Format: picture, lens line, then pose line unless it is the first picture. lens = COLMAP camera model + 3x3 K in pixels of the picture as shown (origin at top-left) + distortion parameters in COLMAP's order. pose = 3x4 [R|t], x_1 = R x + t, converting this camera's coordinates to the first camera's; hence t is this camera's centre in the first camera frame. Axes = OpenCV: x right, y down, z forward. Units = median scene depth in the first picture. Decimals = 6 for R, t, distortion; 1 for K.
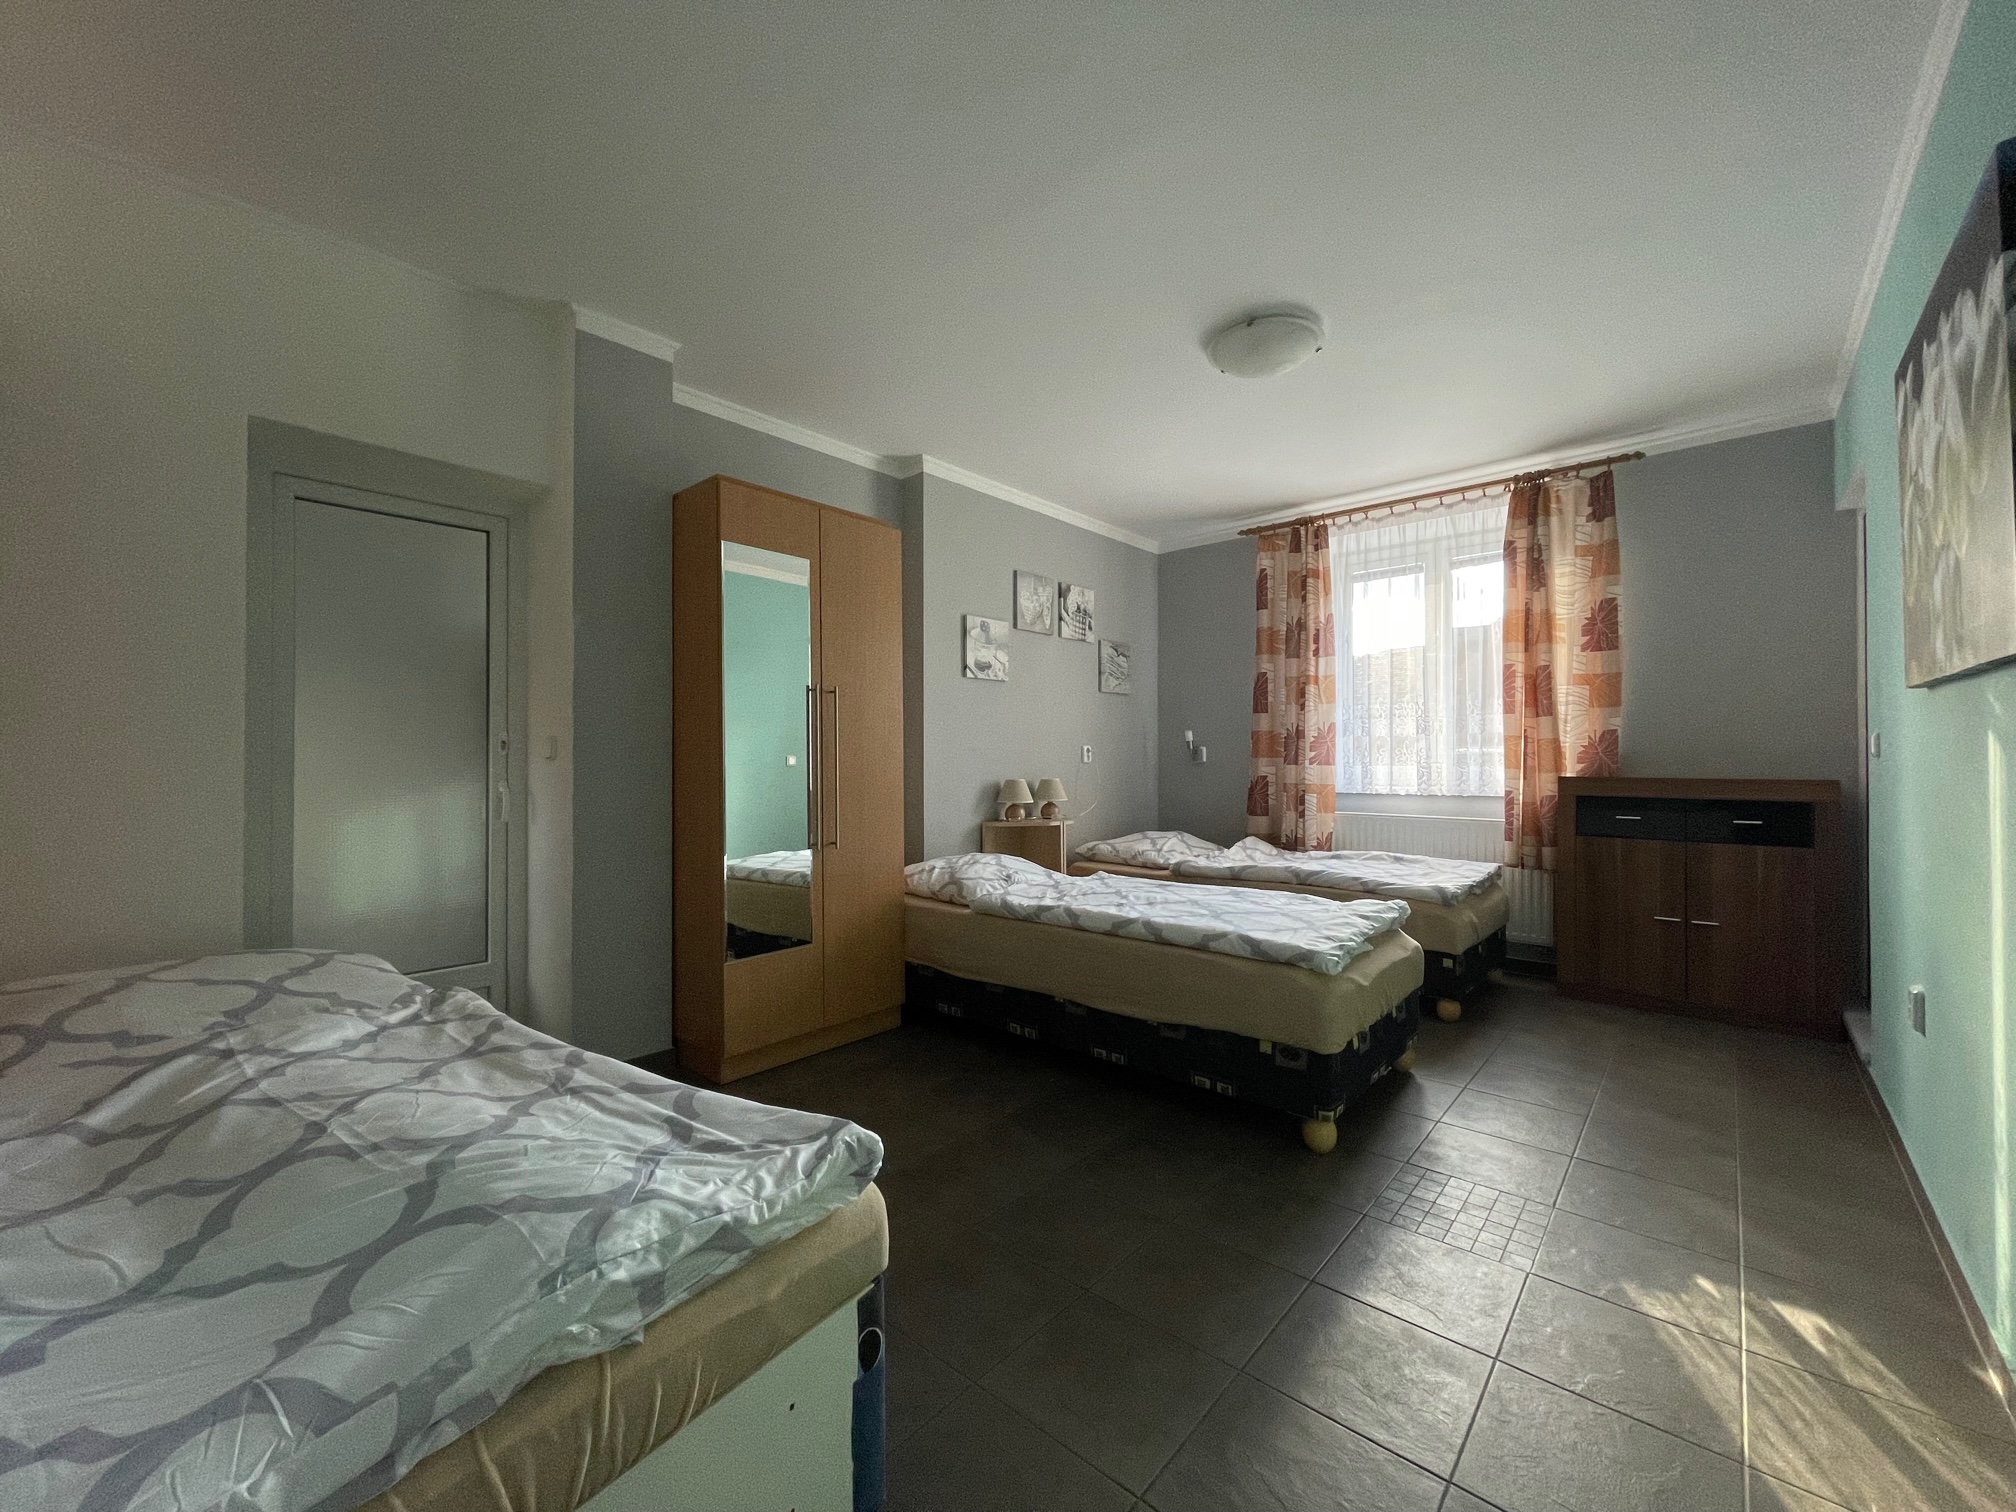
lens RADIAL K [[816.7, 0, 993.0], [0, 816.7, 755.9], [0, 0, 1]] dist [0.000920, 0.000080]
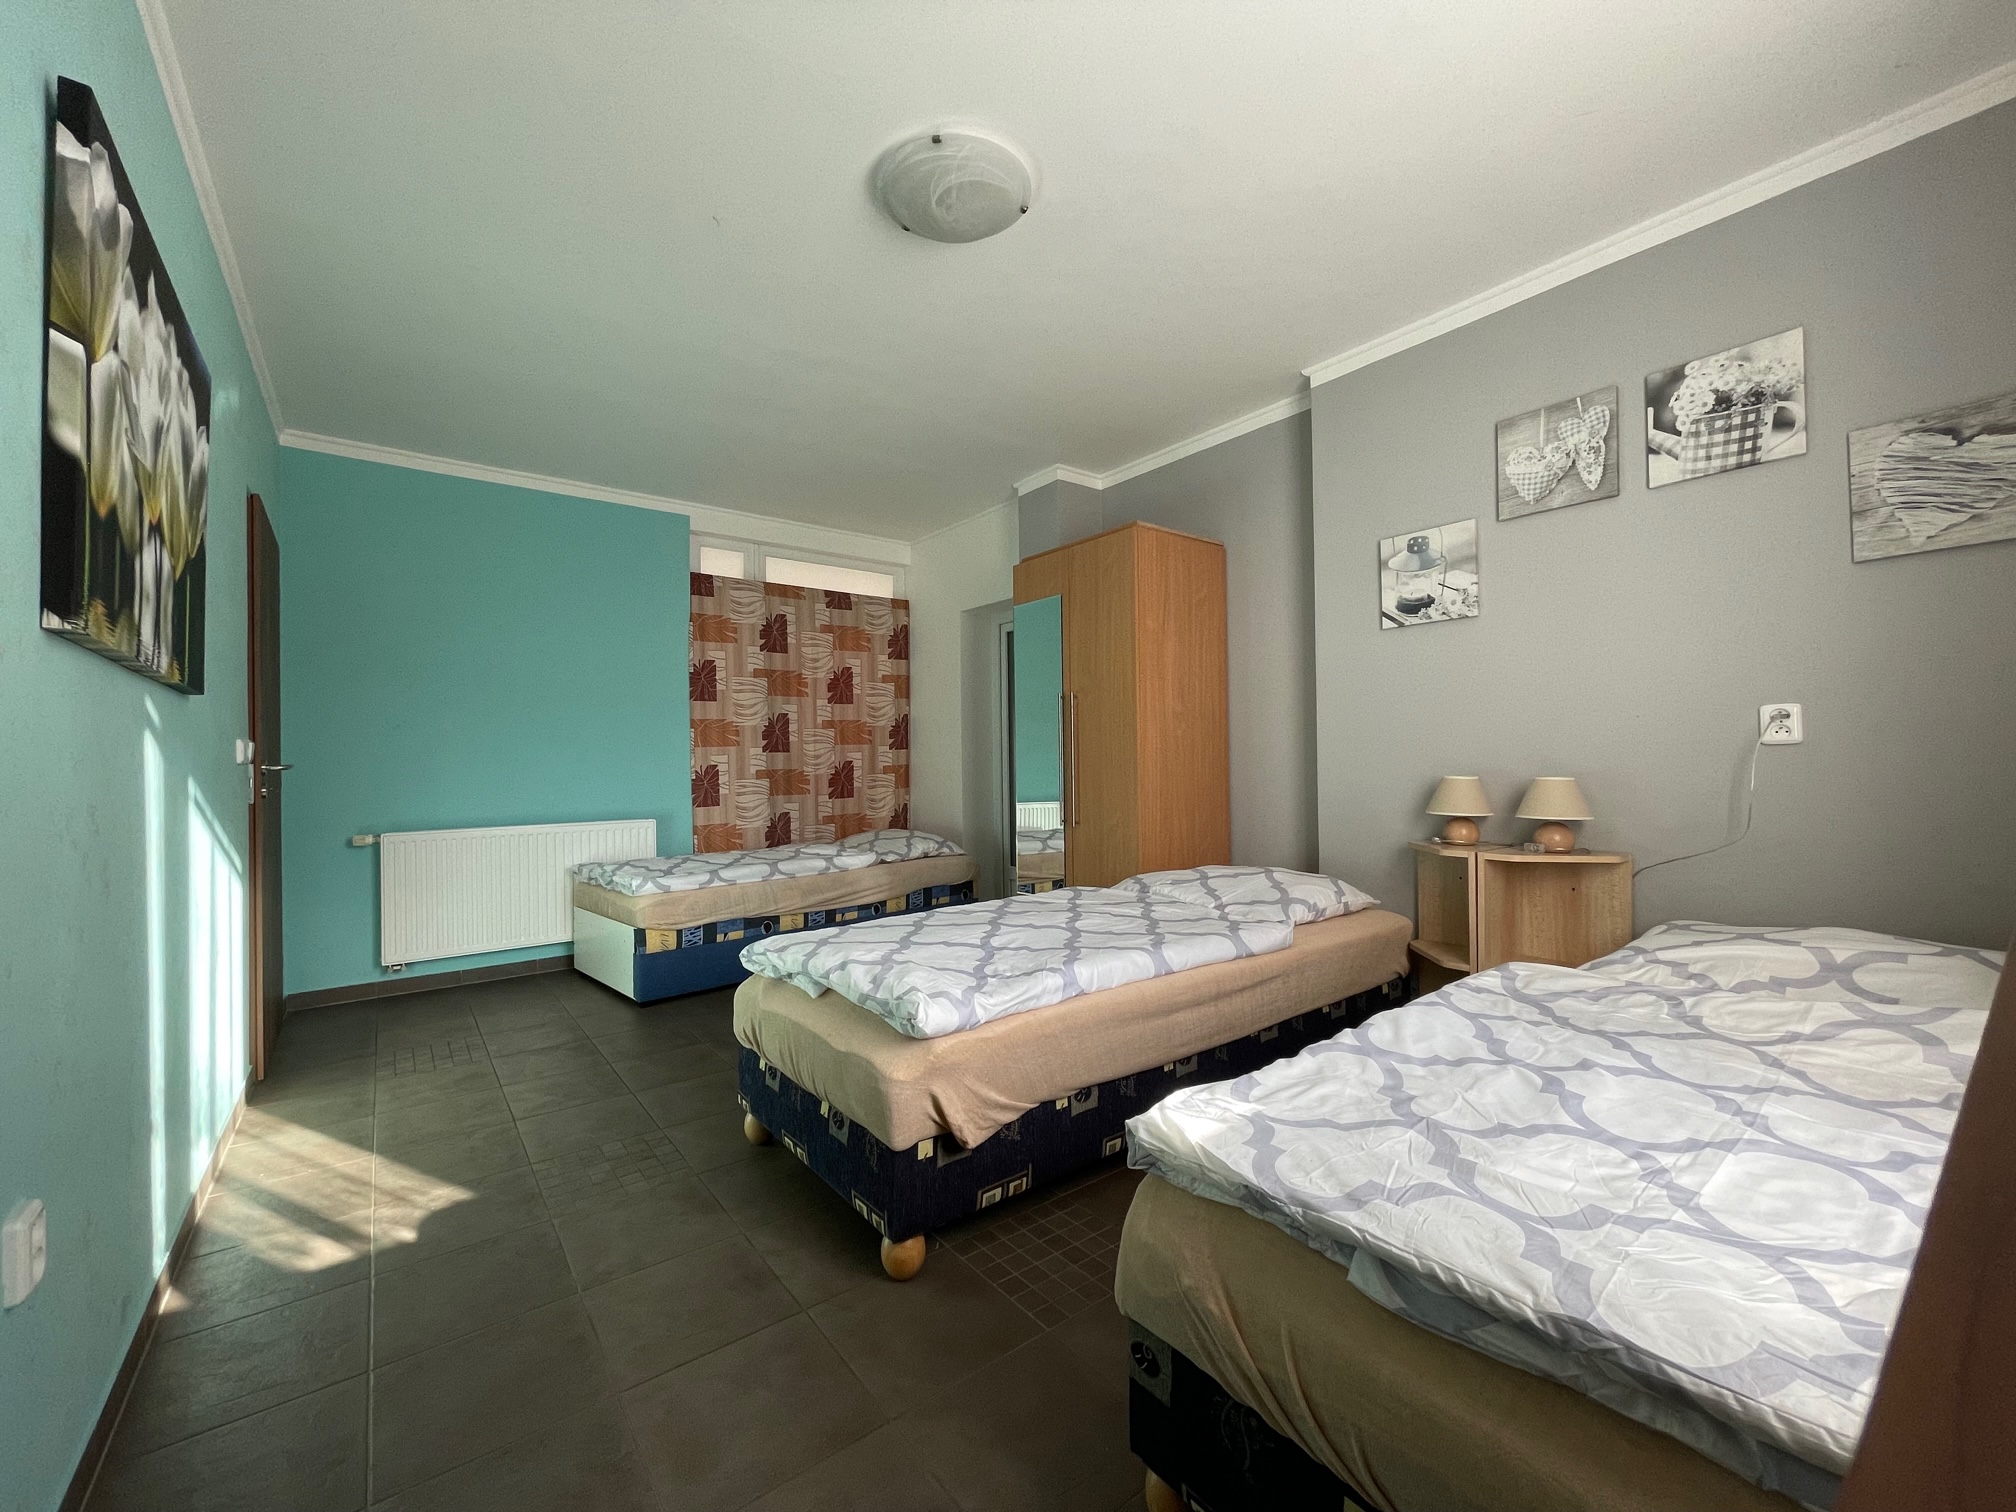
lens RADIAL K [[816.7, 0, 996.0], [0, 816.7, 755.3], [0, 0, 1]] dist [0.000920, 0.000080]
pose [[-0.202944, -0.004534, -0.979180, 0.689874], [0.012320, 0.999898, -0.007184, 0.012968], [0.979113, -0.013521, -0.202868, 0.774326]]
